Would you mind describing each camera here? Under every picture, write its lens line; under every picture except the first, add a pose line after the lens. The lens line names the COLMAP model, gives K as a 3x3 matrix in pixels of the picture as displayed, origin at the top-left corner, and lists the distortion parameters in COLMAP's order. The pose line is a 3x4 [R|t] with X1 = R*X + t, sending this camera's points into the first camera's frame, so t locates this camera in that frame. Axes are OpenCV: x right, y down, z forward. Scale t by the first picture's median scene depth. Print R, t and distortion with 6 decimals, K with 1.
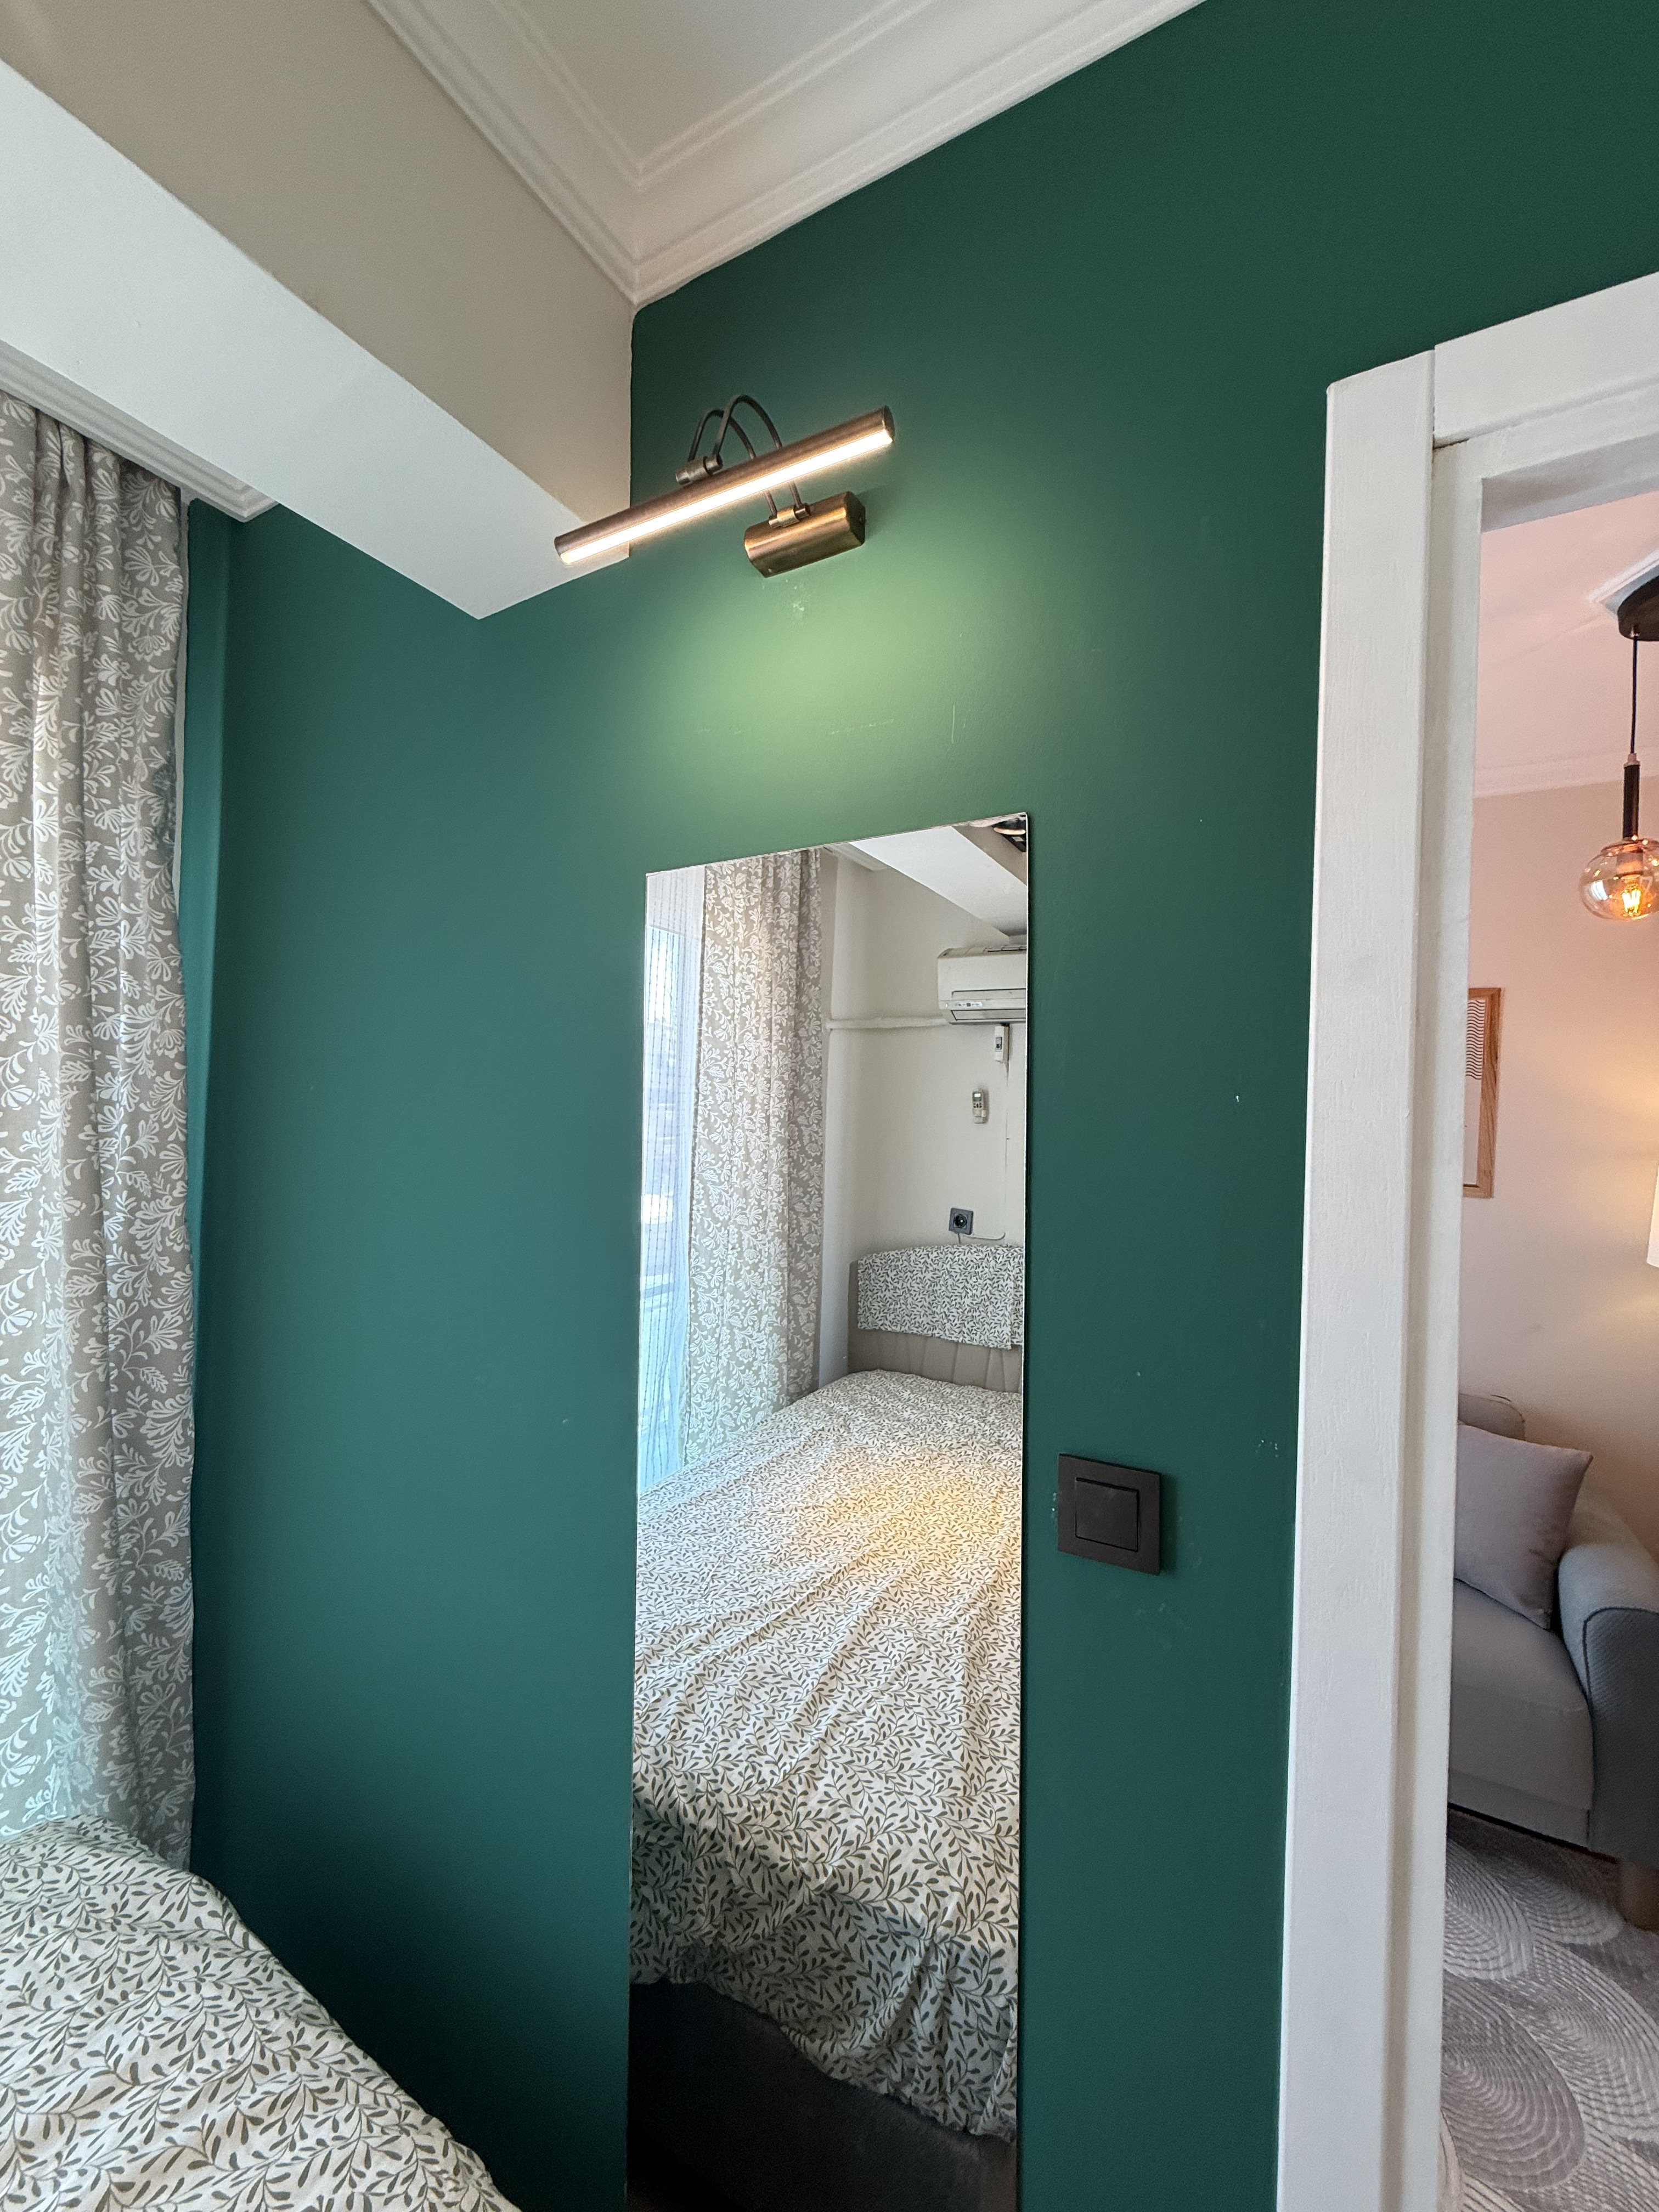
lens RADIAL K [[881.8, 0, 841.8], [0, 881.8, 1105.7], [0, 0, 1]] dist [-0.000077, 0.000337]
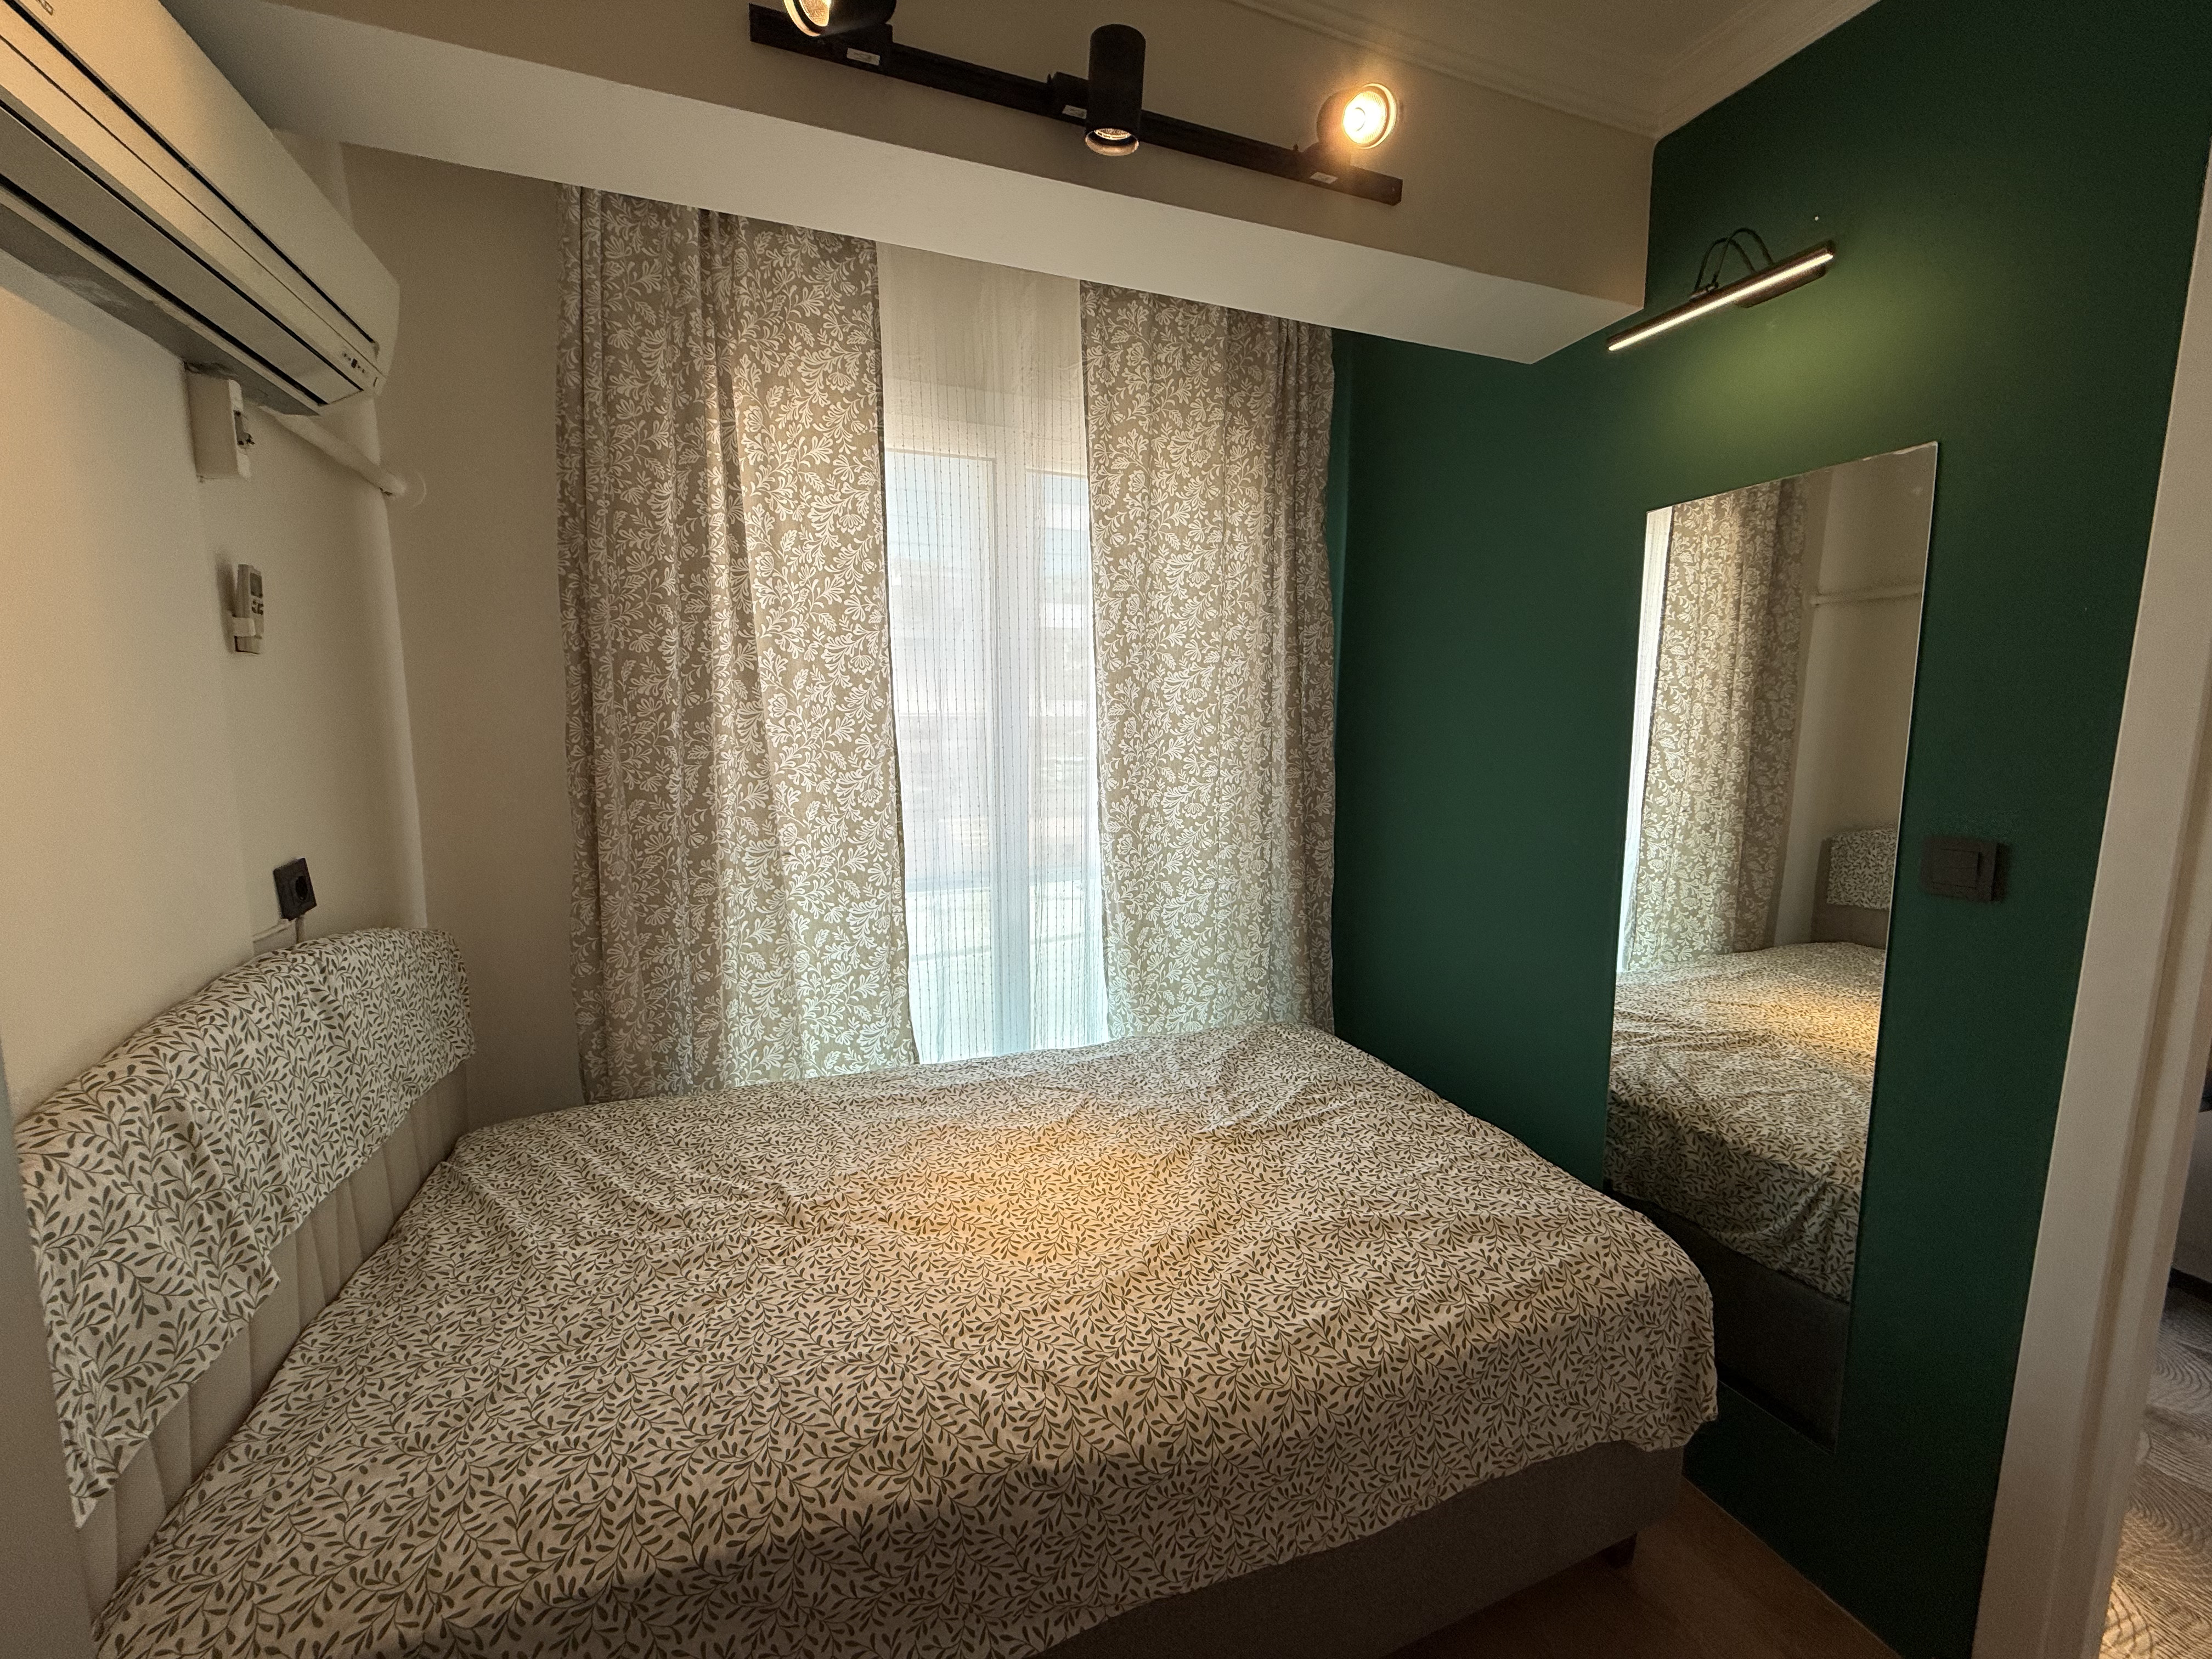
lens RADIAL K [[881.8, 0, 1098.7], [0, 881.8, 827.2], [0, 0, 1]] dist [-0.000077, 0.000337]
pose [[0.764400, 0.063584, -0.641599, 0.032944], [0.016274, 0.992906, 0.117787, 0.042096], [0.644537, -0.100478, 0.757942, -0.382915]]
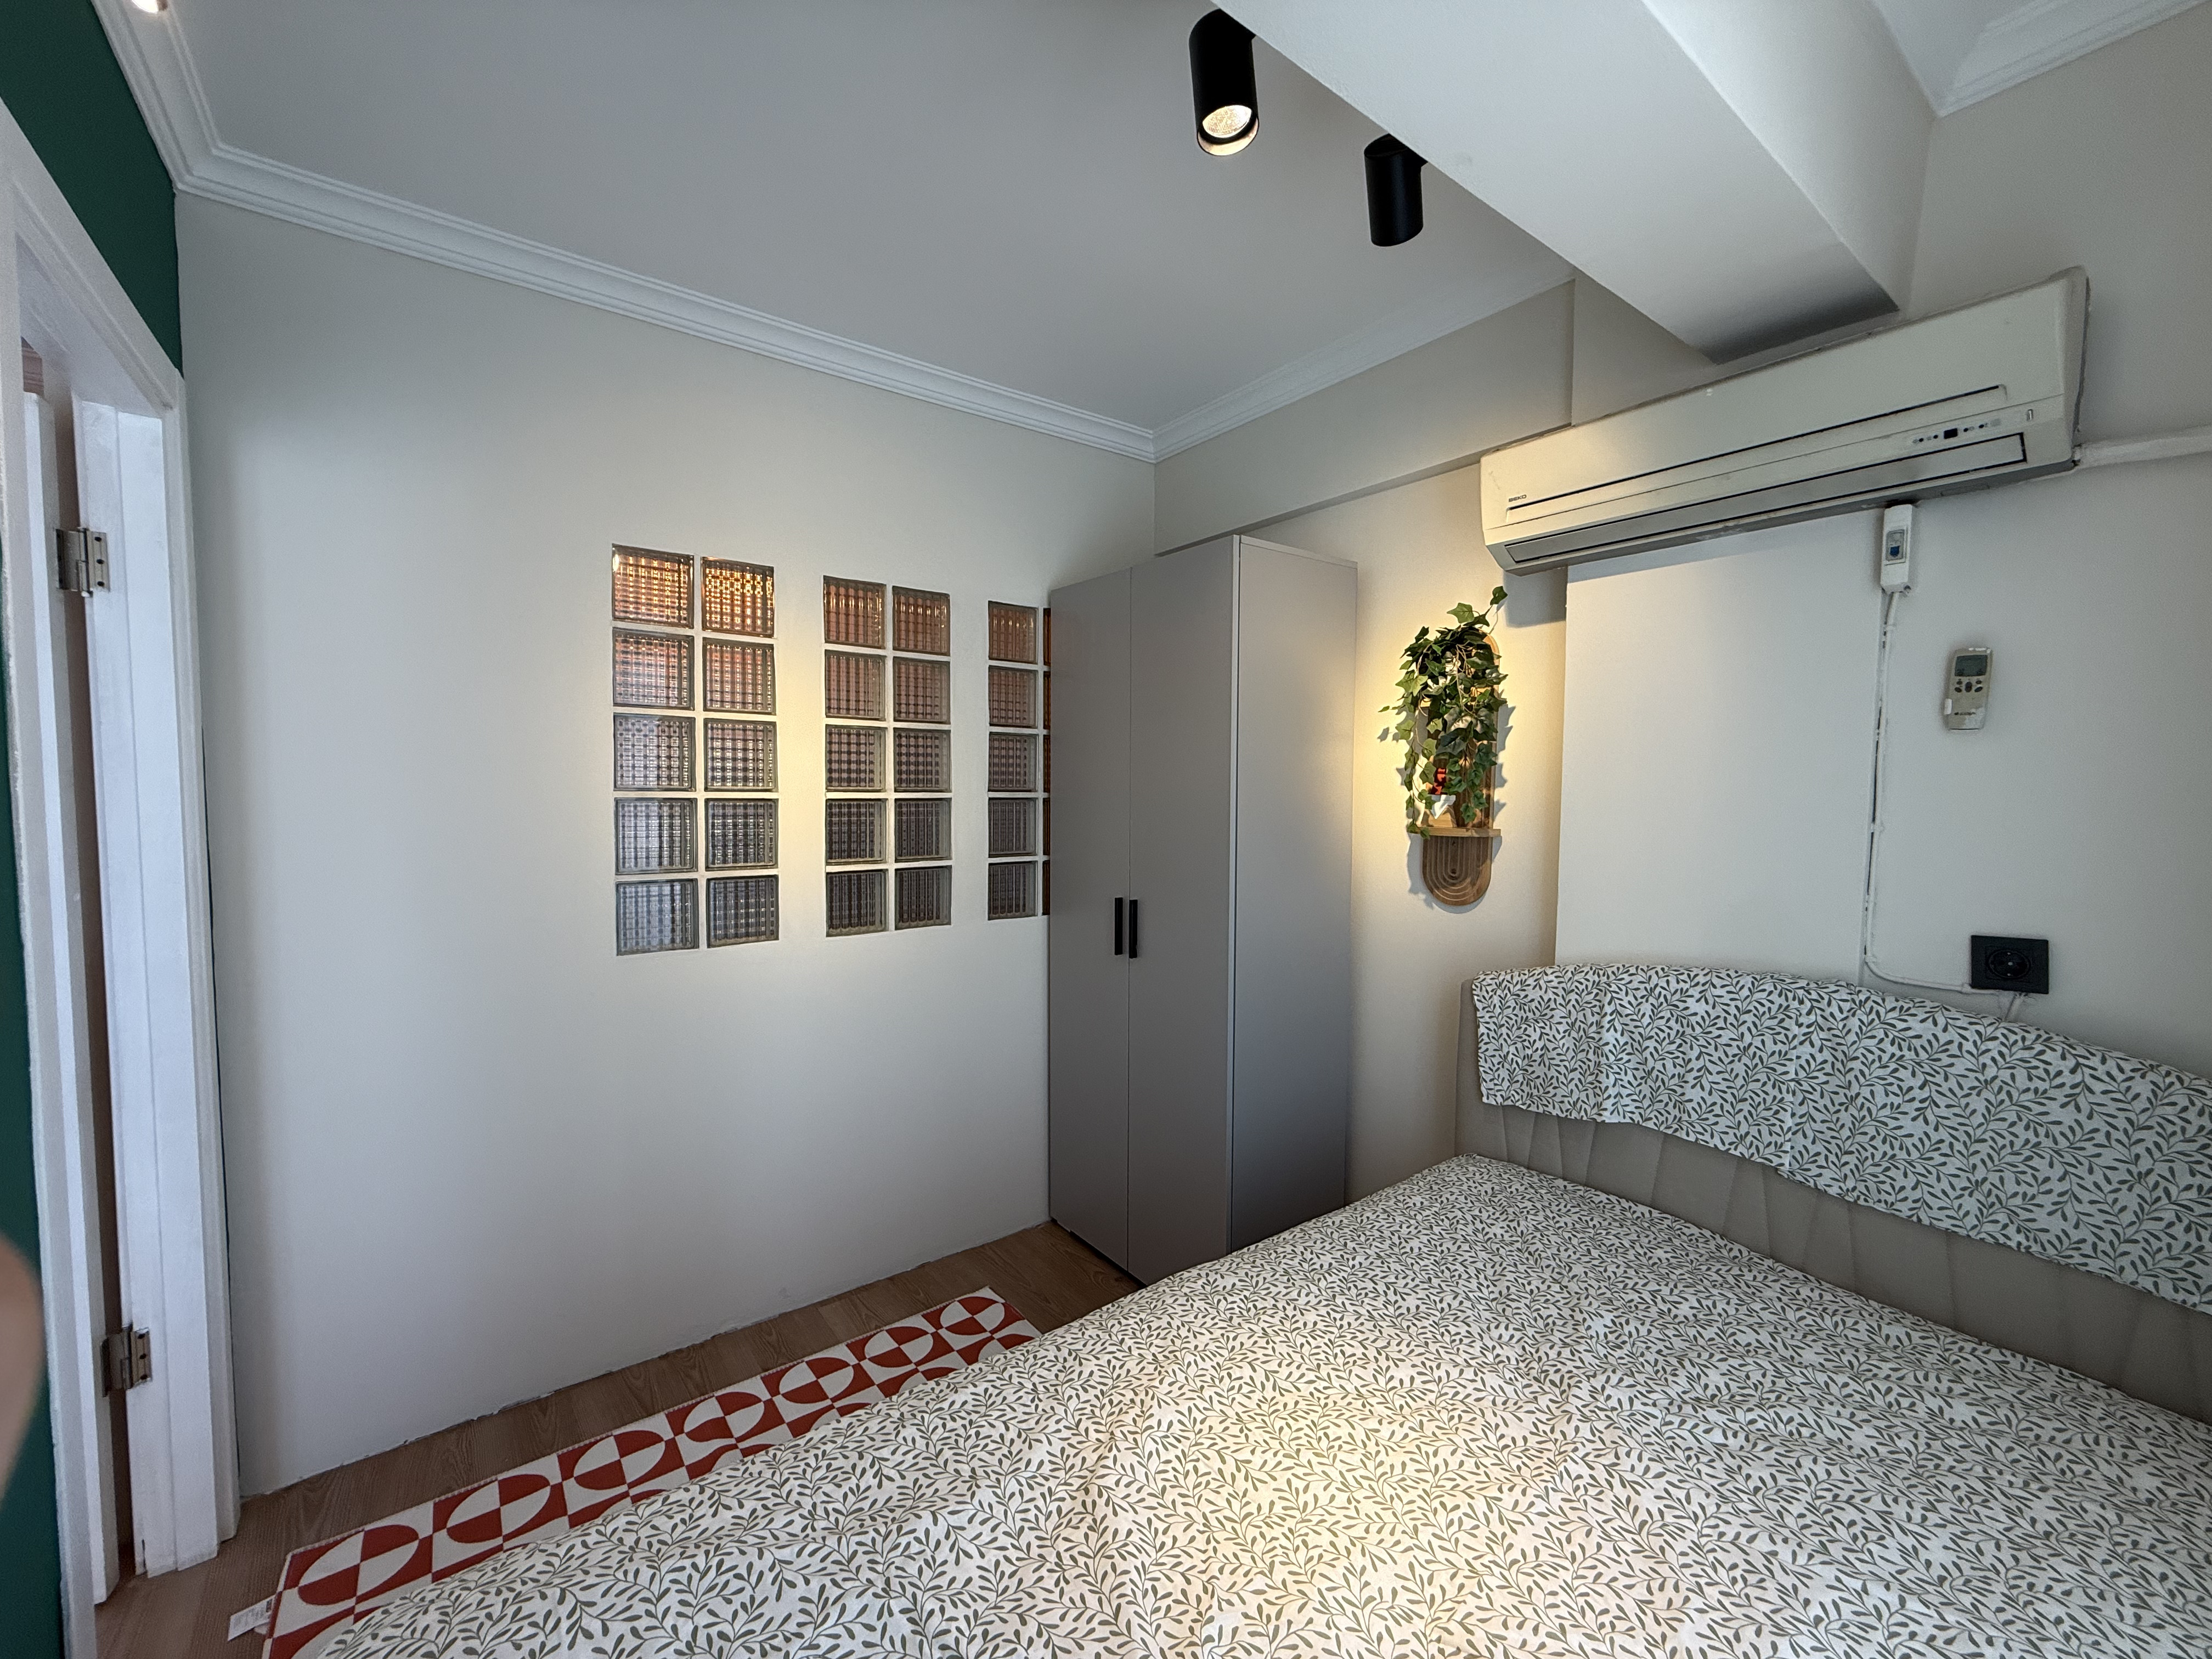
lens RADIAL K [[881.8, 0, 1113.8], [0, 881.8, 838.0], [0, 0, 1]] dist [-0.000077, 0.000337]
pose [[-0.907073, -0.059125, 0.416801, -0.424841], [-0.031851, 0.996889, 0.072097, 0.039908], [-0.419767, 0.052121, -0.906134, 0.407479]]
